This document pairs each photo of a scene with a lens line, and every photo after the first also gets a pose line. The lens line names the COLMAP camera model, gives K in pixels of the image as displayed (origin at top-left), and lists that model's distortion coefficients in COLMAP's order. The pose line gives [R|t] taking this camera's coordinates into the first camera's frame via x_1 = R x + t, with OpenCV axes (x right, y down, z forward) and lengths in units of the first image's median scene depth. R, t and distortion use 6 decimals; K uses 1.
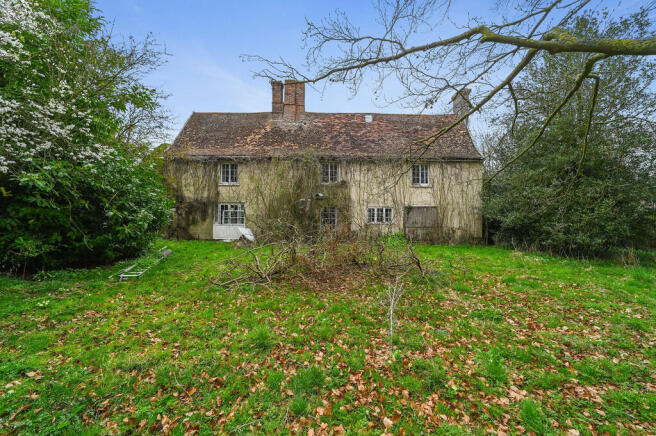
lens RADIAL K [[254.0, 0, 327.7], [0, 254.0, 220.4], [0, 0, 1]] dist [-0.025863, 0.005457]
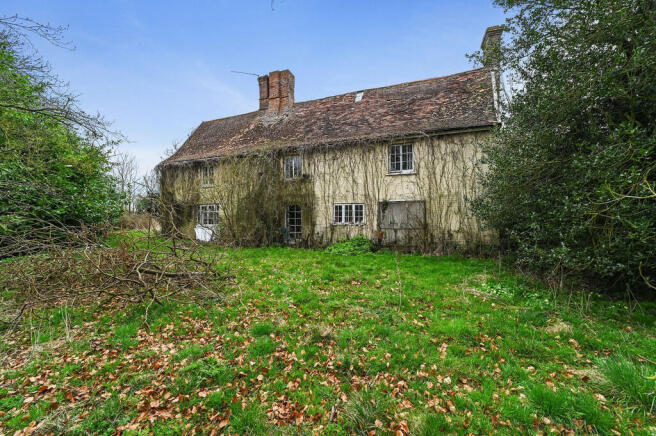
lens RADIAL K [[254.0, 0, 328.0], [0, 254.0, 216.9], [0, 0, 1]] dist [-0.025863, 0.005457]
pose [[0.924864, -0.011304, -0.380129, 0.450863], [0.009610, 0.999934, -0.006354, -0.006048], [0.380176, 0.002224, 0.924912, 0.232832]]
